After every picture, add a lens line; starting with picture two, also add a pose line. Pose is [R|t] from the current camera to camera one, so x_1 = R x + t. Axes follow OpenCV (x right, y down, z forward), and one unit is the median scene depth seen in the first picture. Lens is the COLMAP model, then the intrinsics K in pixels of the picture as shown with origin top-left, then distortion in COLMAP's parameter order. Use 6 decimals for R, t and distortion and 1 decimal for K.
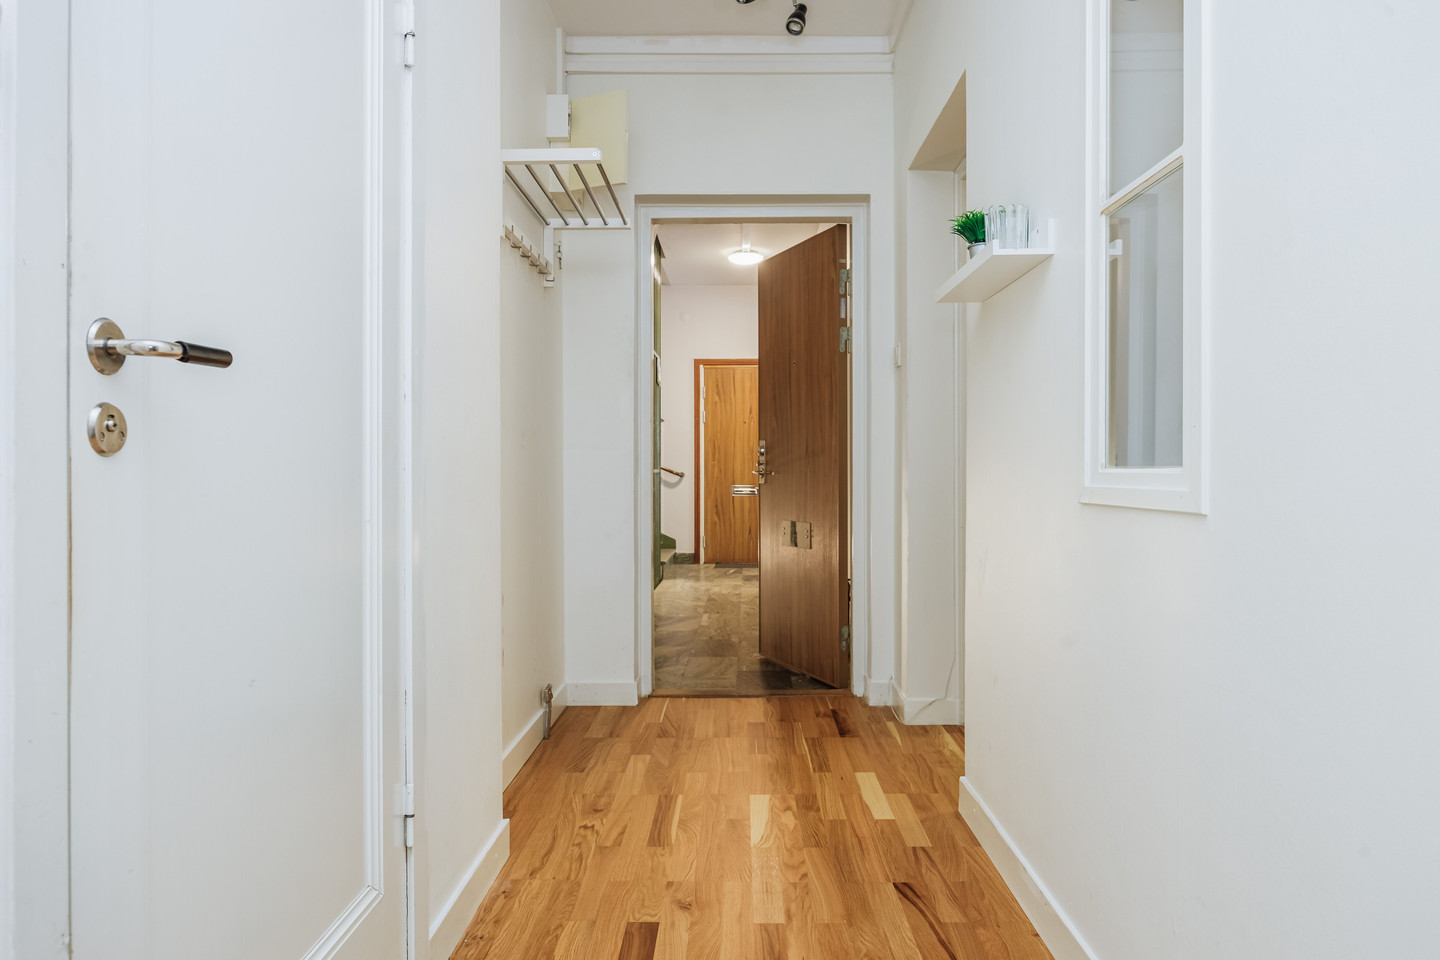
lens RADIAL K [[978.9, 0, 719.6], [0, 978.9, 478.2], [0, 0, 1]] dist [0.001714, 0.000344]
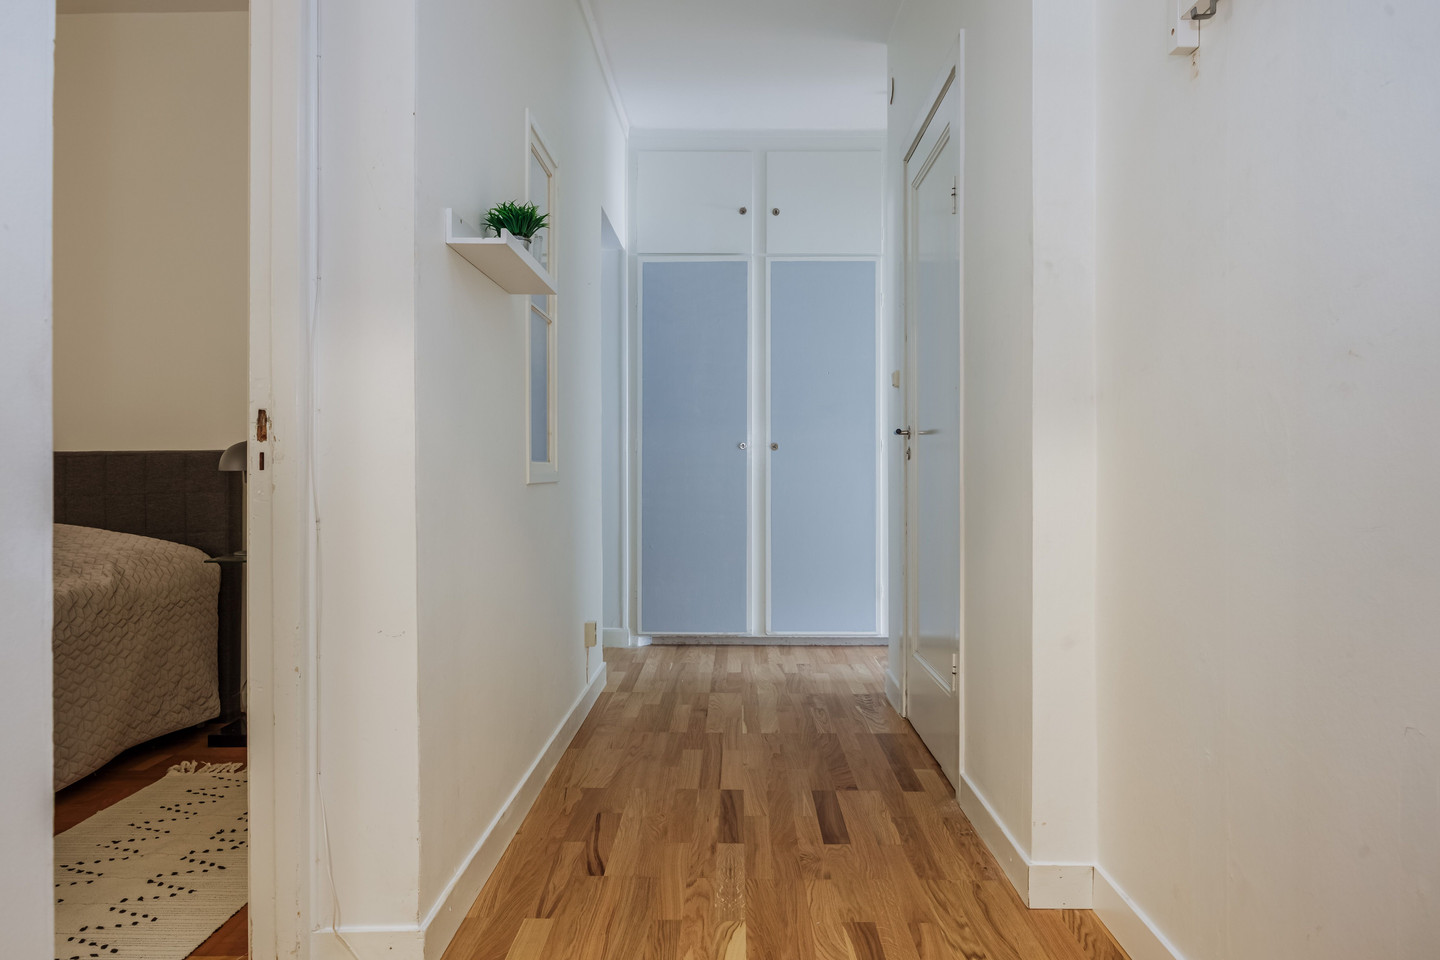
lens RADIAL K [[978.9, 0, 720.9], [0, 978.9, 477.2], [0, 0, 1]] dist [0.001714, 0.000344]
pose [[-0.999984, 0.004327, -0.003732, 0.059341], [0.004269, 0.999873, 0.015345, -0.005867], [0.003798, 0.015328, -0.999875, 1.983236]]
